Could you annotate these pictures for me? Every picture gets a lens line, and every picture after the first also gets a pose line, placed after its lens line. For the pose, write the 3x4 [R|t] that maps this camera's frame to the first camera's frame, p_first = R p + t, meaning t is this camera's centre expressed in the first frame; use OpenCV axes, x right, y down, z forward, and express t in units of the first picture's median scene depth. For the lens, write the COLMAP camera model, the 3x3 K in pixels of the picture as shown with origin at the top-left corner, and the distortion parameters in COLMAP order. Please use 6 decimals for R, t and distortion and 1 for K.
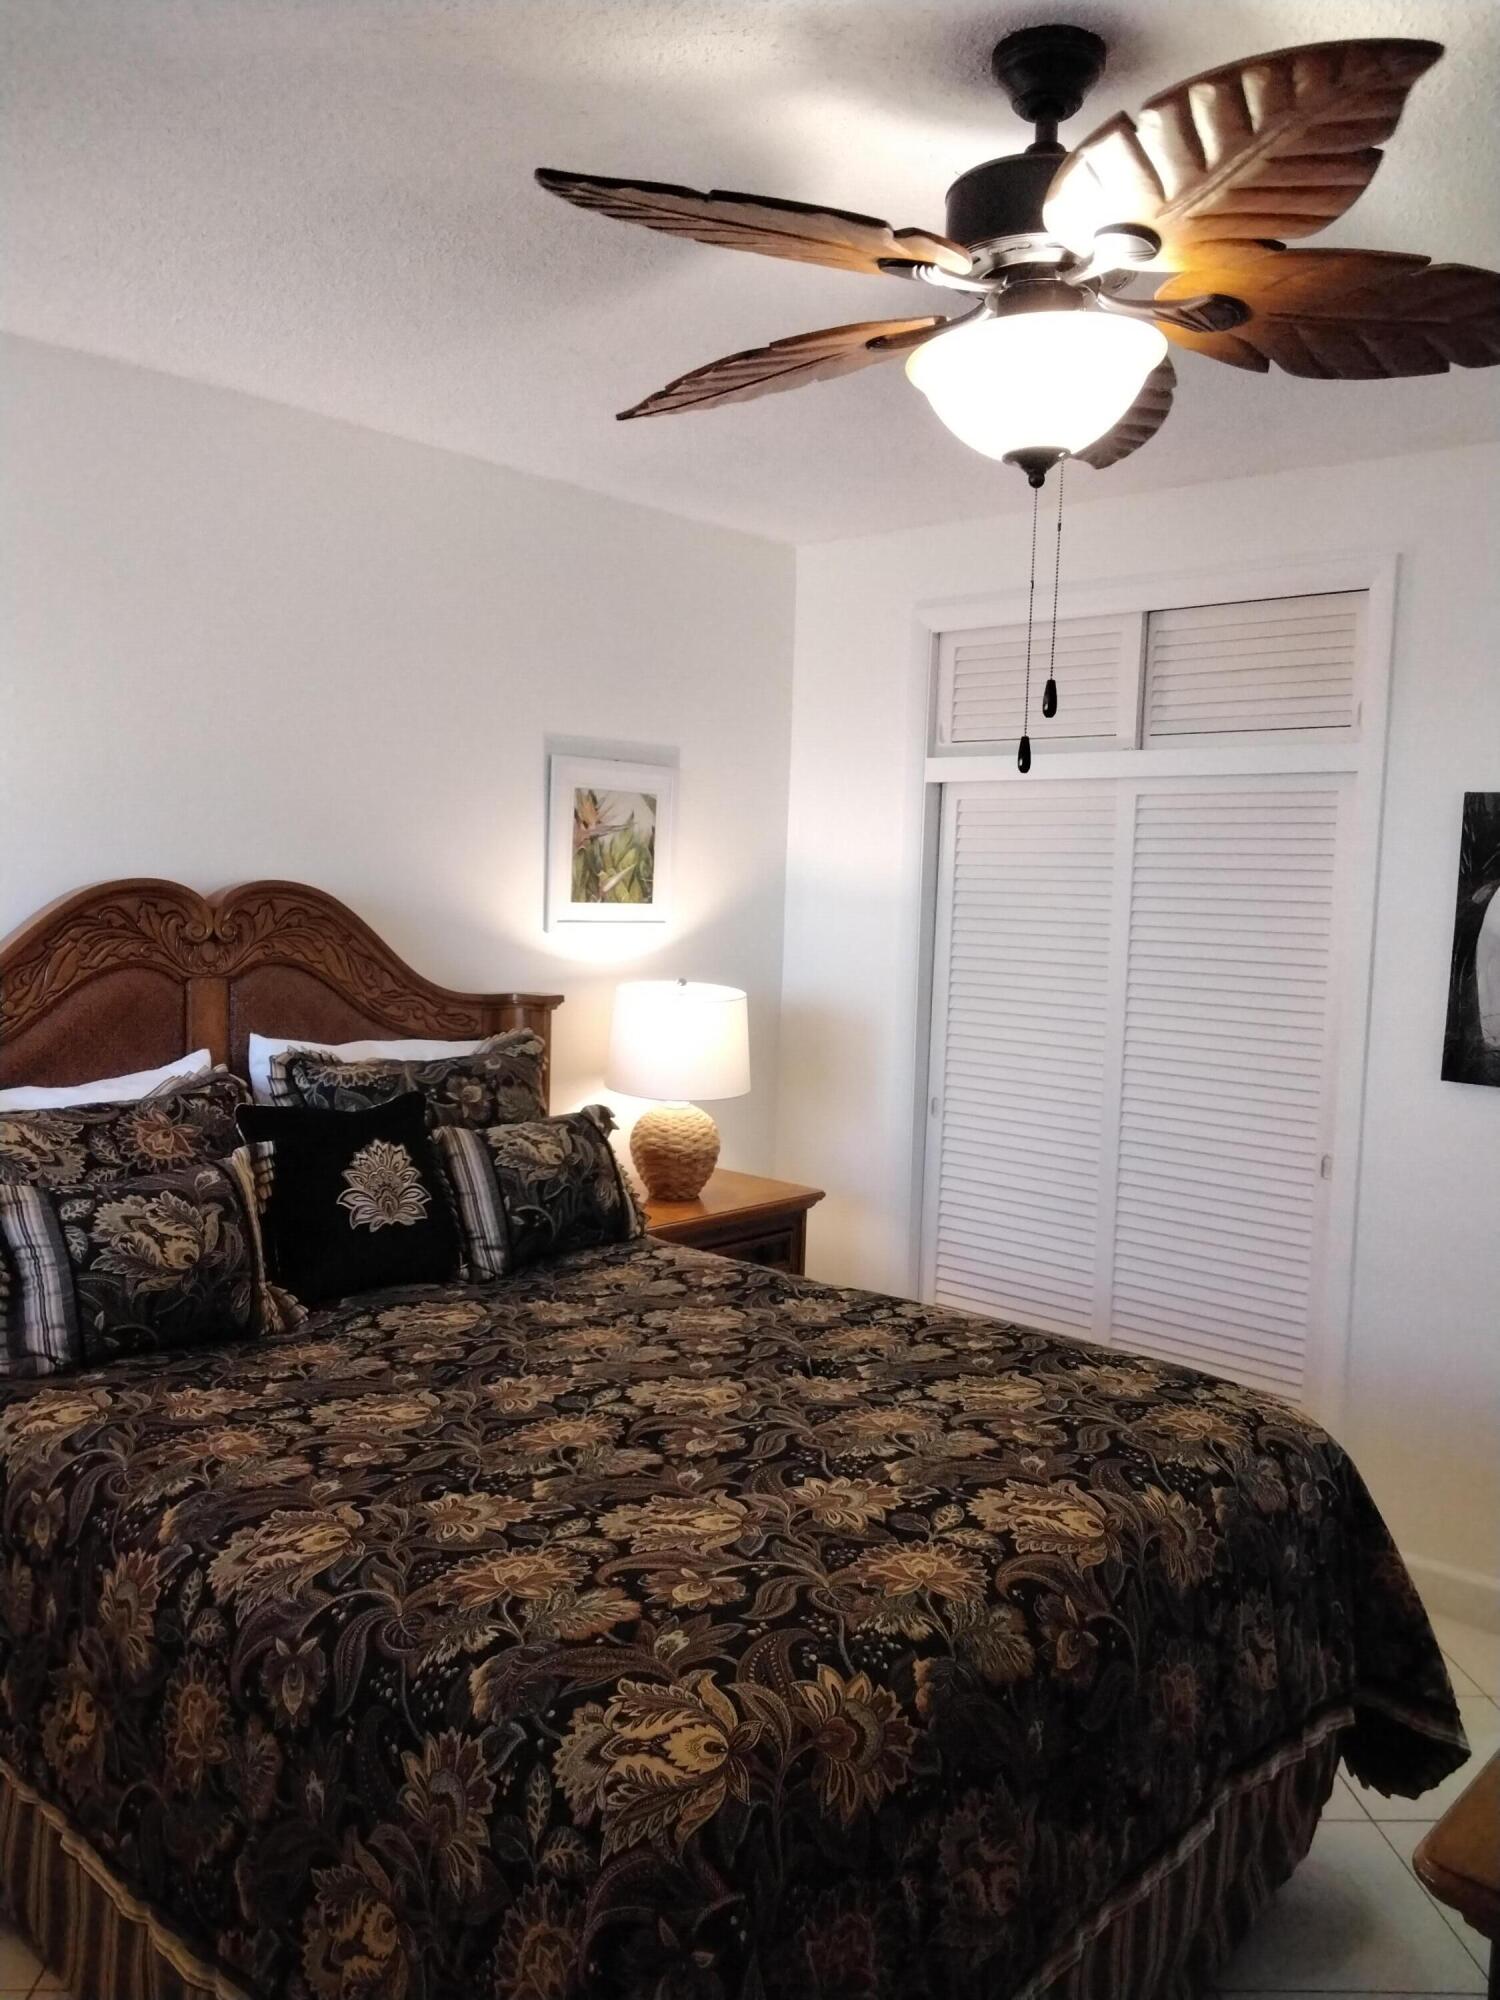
lens RADIAL K [[1561.2, 0, 750.0], [0, 1561.2, 1000.0], [0, 0, 1]] dist [0.112980, -0.233585]
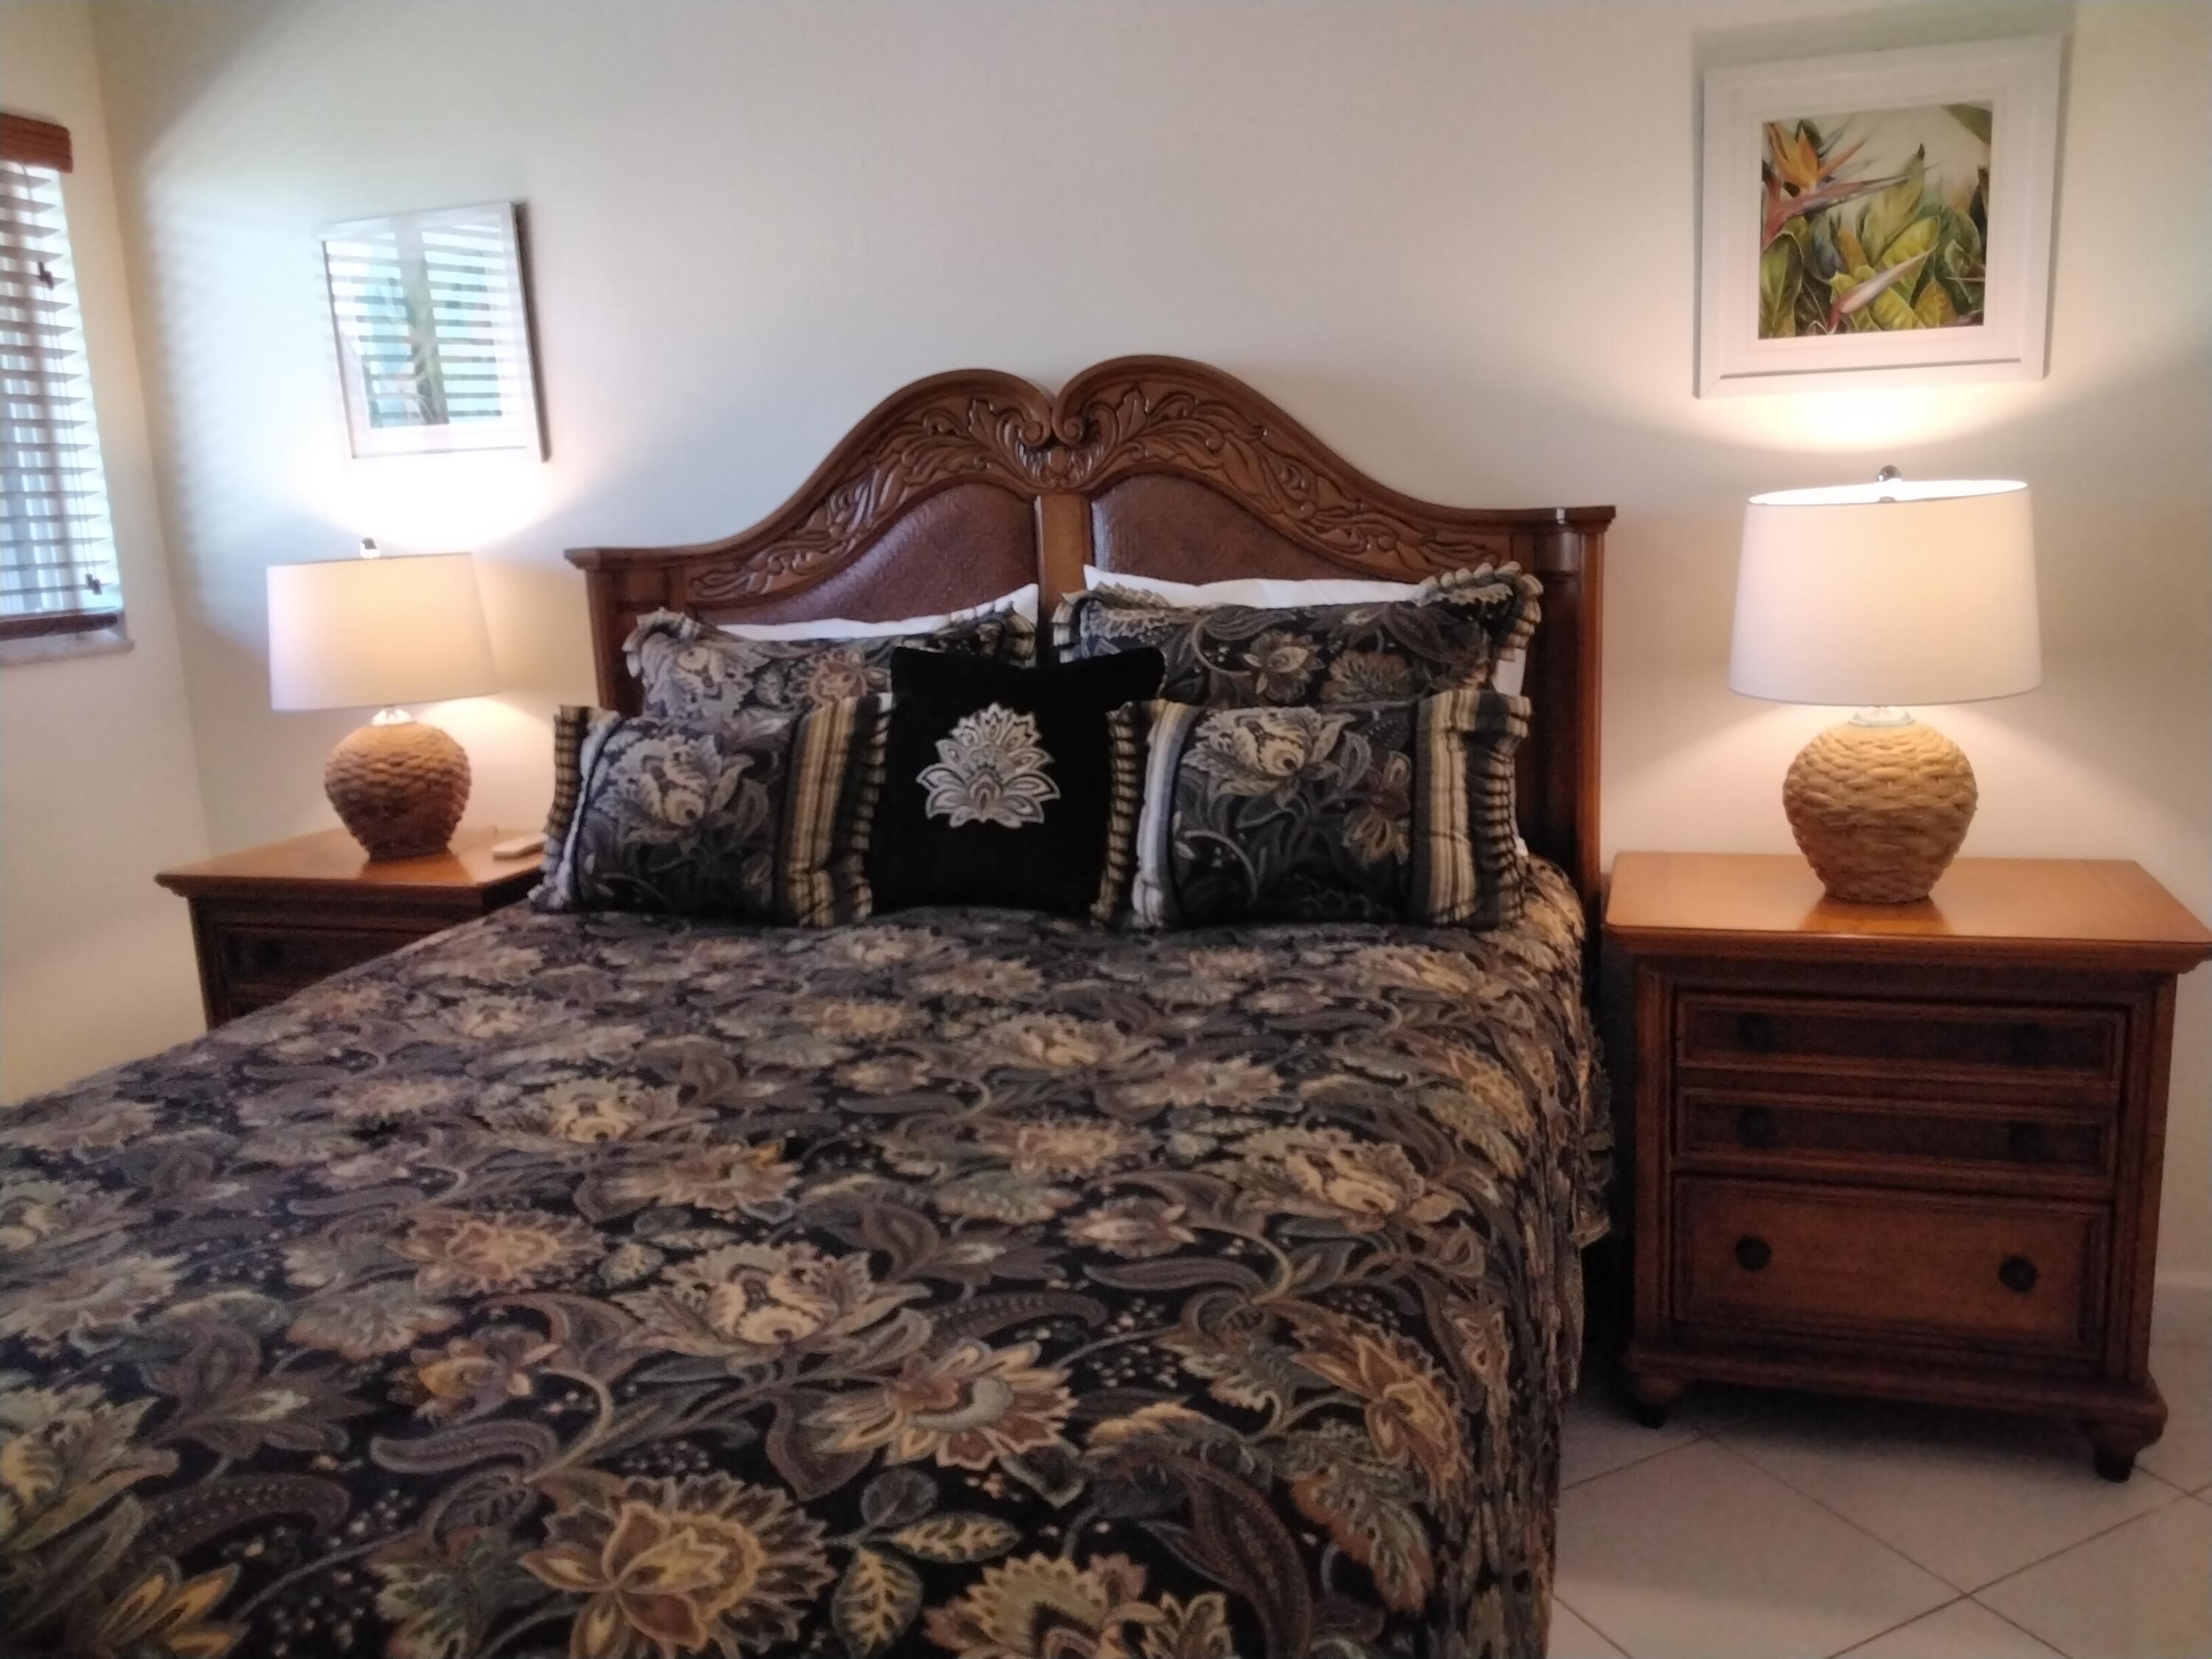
lens RADIAL K [[1726.7, 0, 1100.6], [0, 1726.7, 817.6], [0, 0, 1]] dist [0.112980, -0.233585]
pose [[0.405653, 0.117999, -0.906379, 0.473403], [-0.010589, 0.992172, 0.124429, 0.038995], [0.913966, -0.040877, 0.403727, 0.677042]]
